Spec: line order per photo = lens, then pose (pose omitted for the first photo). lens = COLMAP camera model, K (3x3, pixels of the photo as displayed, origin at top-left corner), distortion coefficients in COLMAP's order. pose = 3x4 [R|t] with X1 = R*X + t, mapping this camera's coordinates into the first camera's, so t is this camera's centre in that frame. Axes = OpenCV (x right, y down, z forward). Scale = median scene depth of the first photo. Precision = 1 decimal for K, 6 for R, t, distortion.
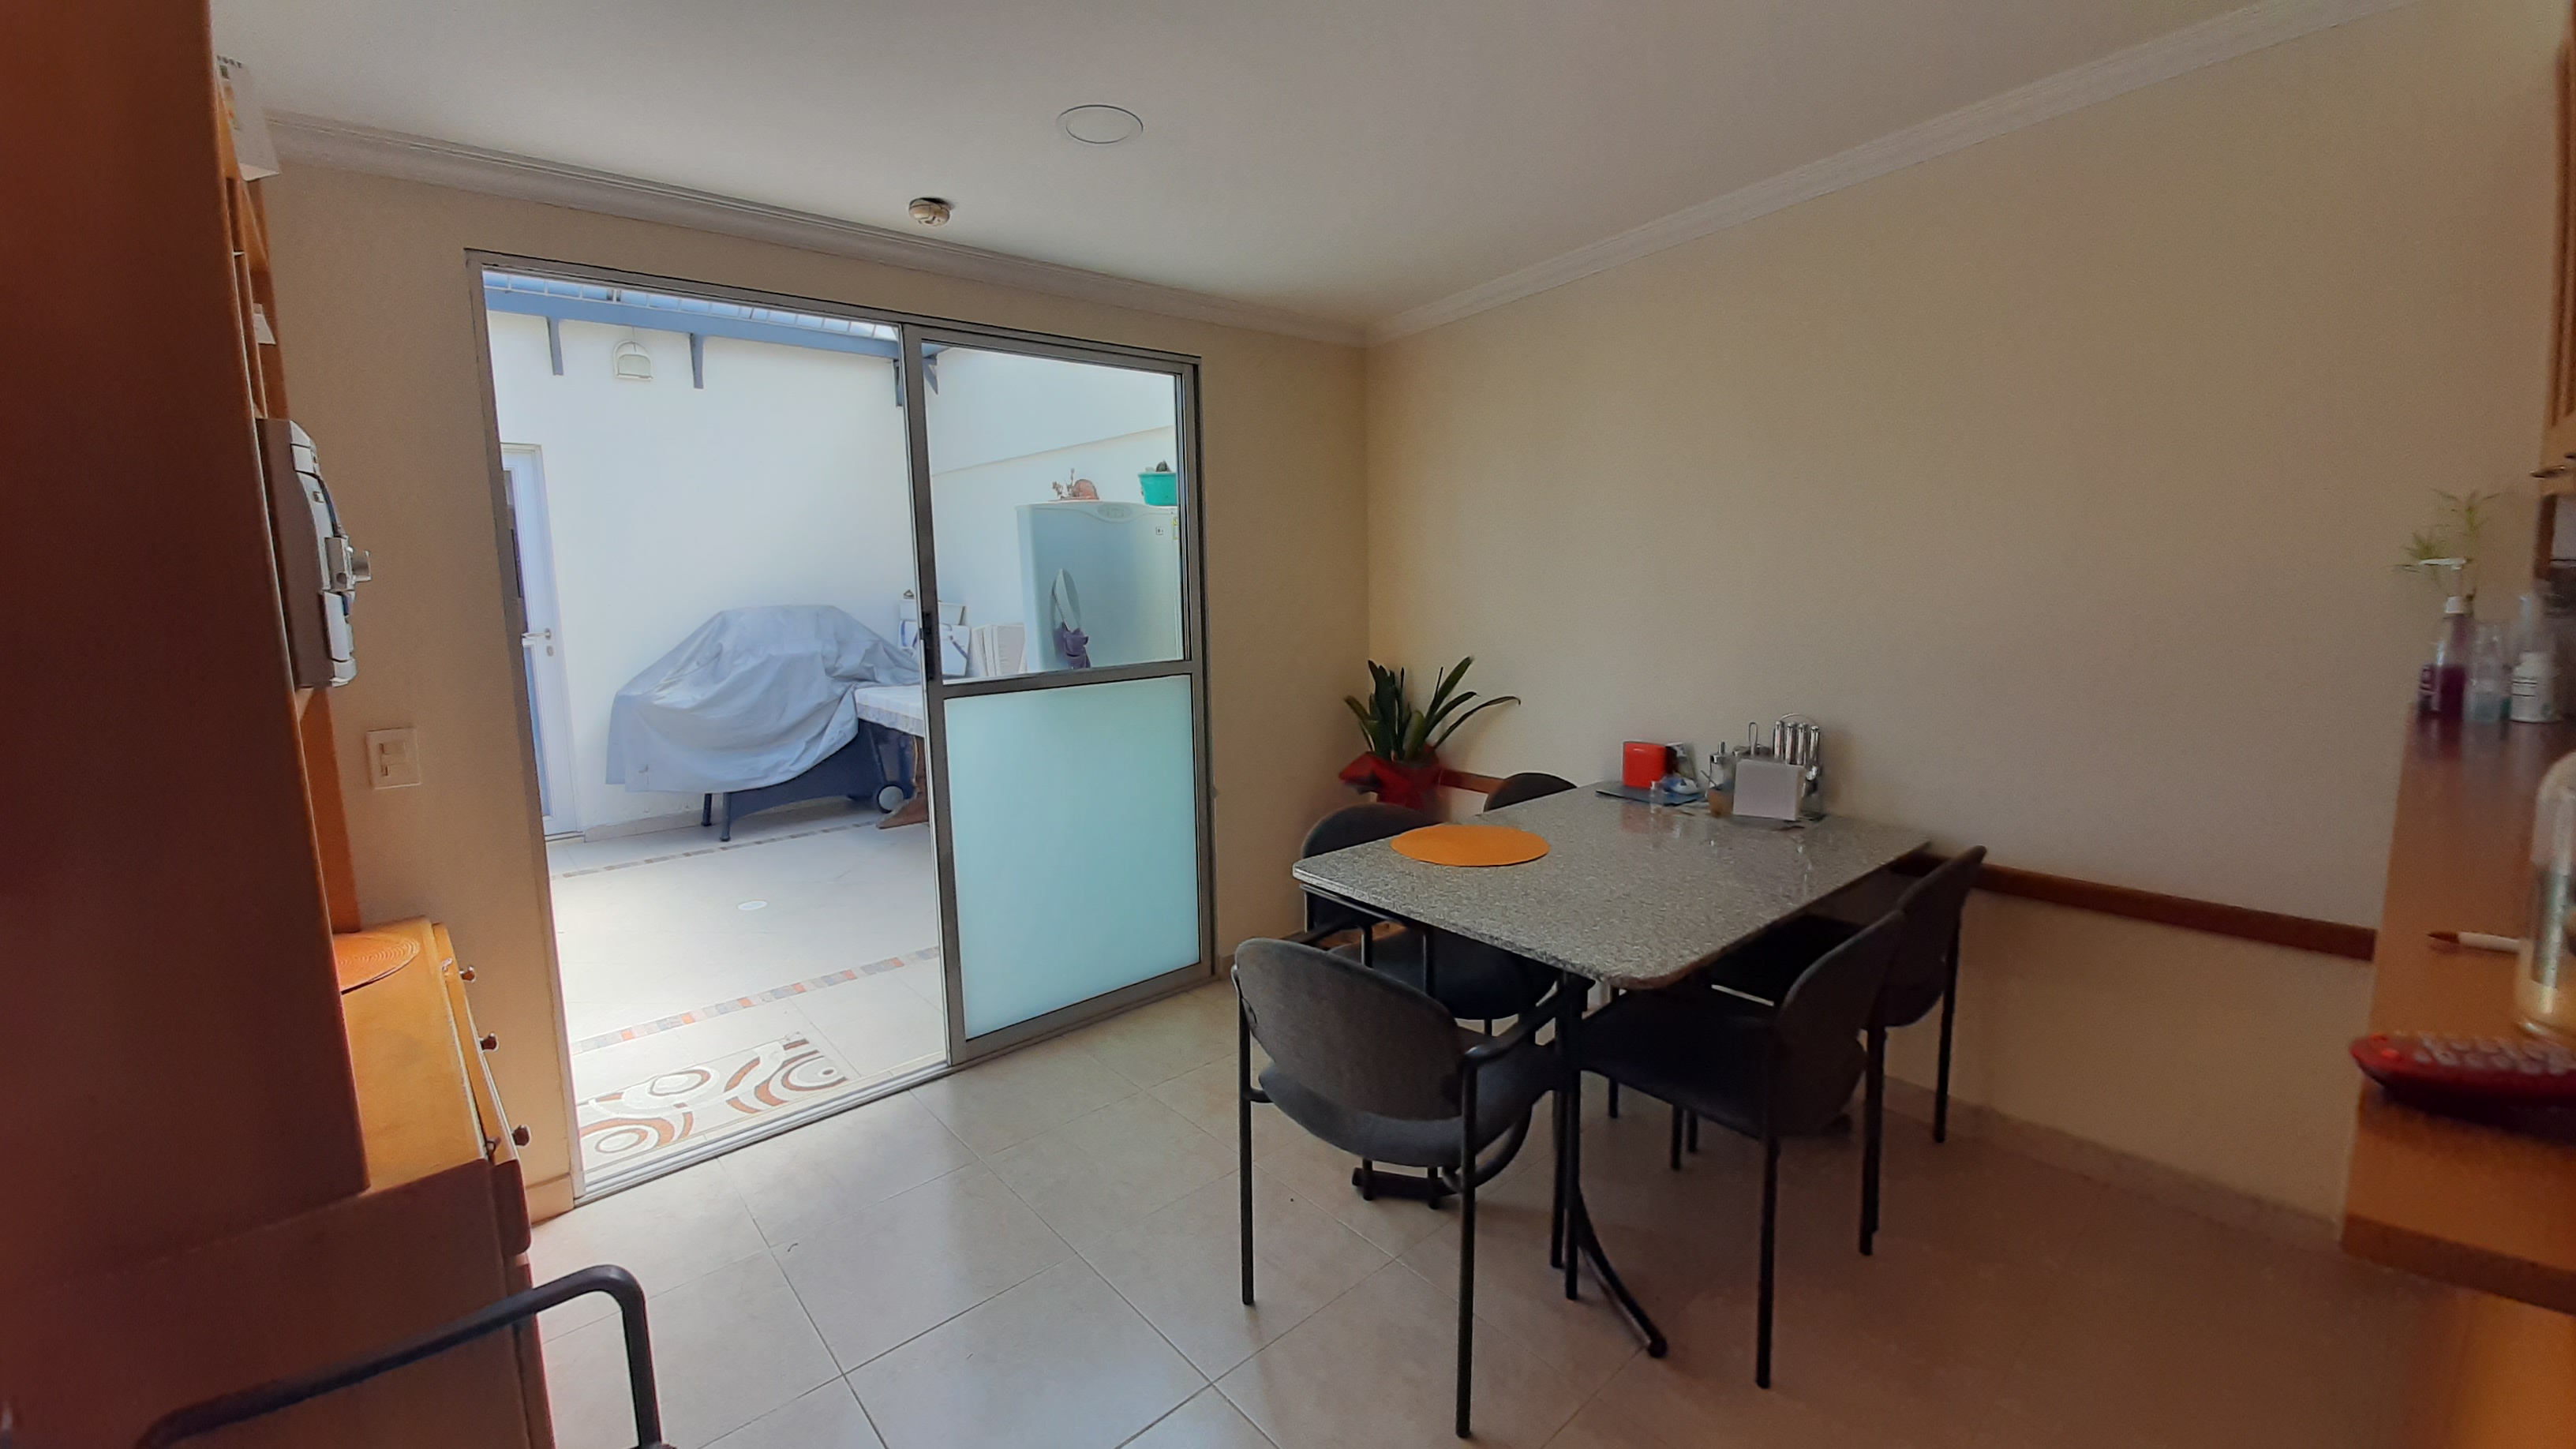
lens RADIAL K [[1016.4, 0, 1301.6], [0, 1016.4, 692.1], [0, 0, 1]] dist [0.013701, -0.013892]
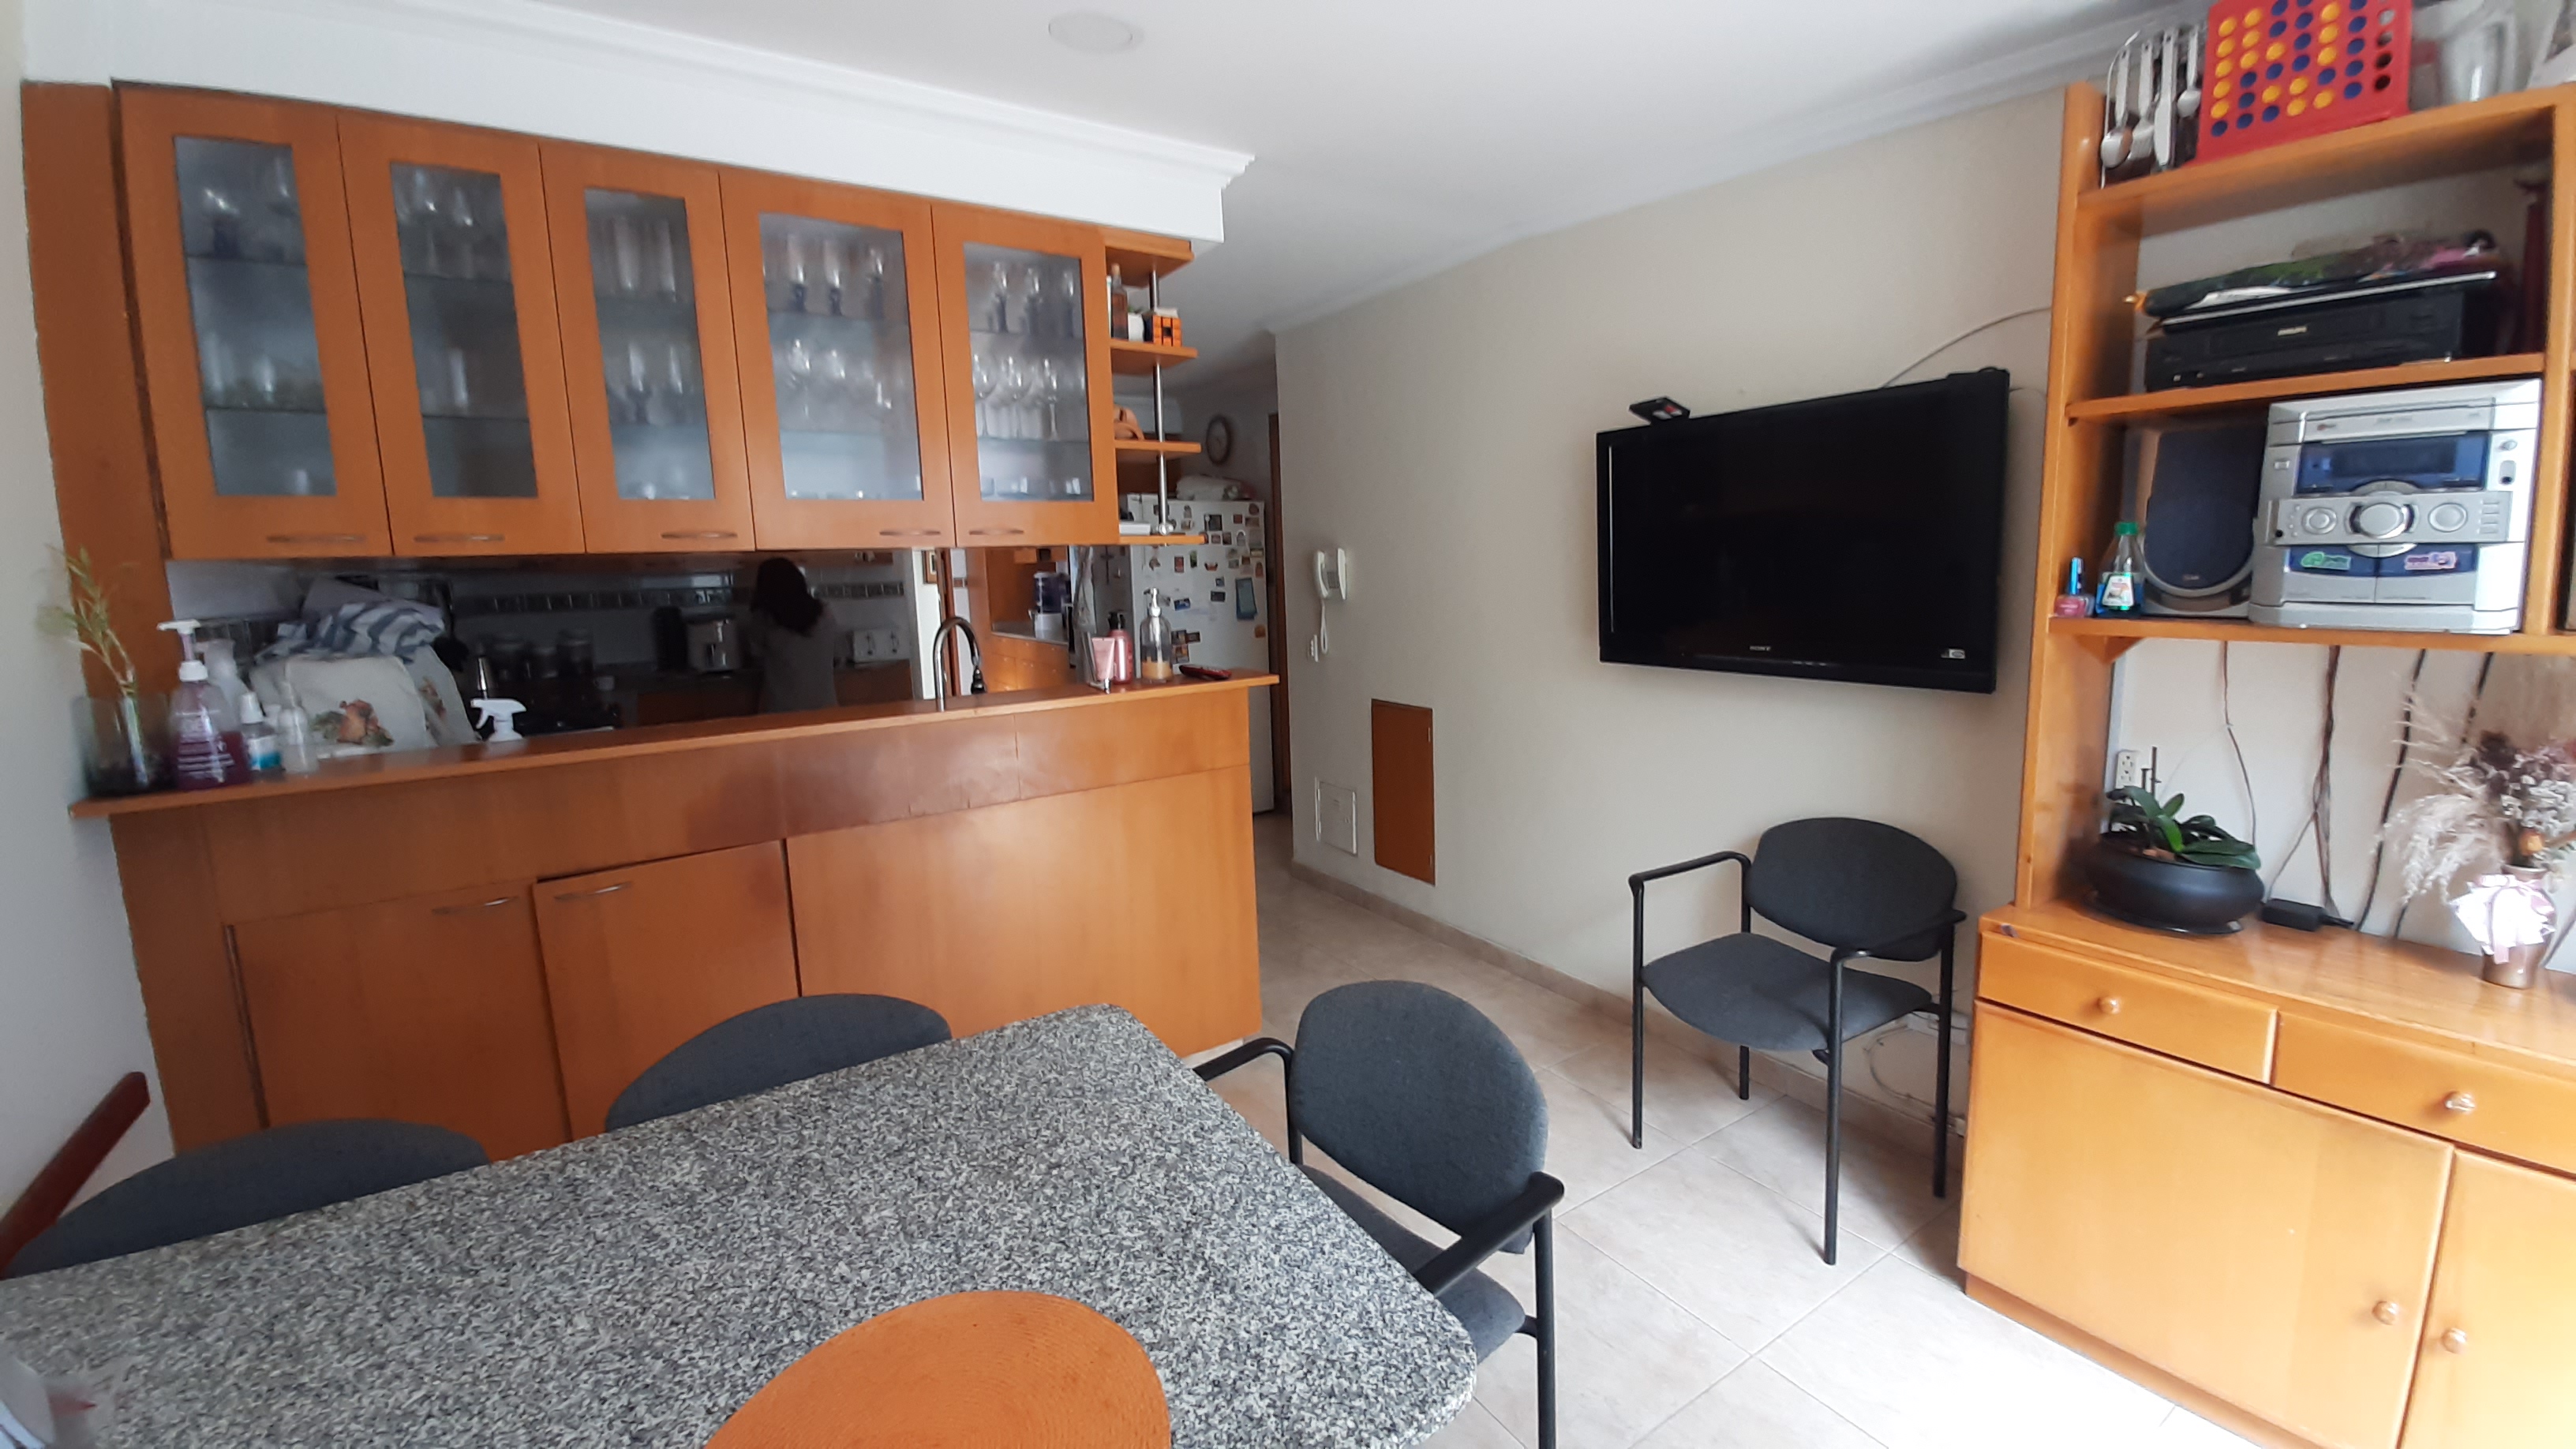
lens RADIAL K [[1016.4, 0, 1301.6], [0, 1016.4, 692.1], [0, 0, 1]] dist [0.013701, -0.013892]
pose [[-0.987030, 0.036126, 0.156417, -0.013208], [0.073447, 0.968016, 0.239898, -0.181535], [-0.142748, 0.248275, -0.958114, 1.454431]]
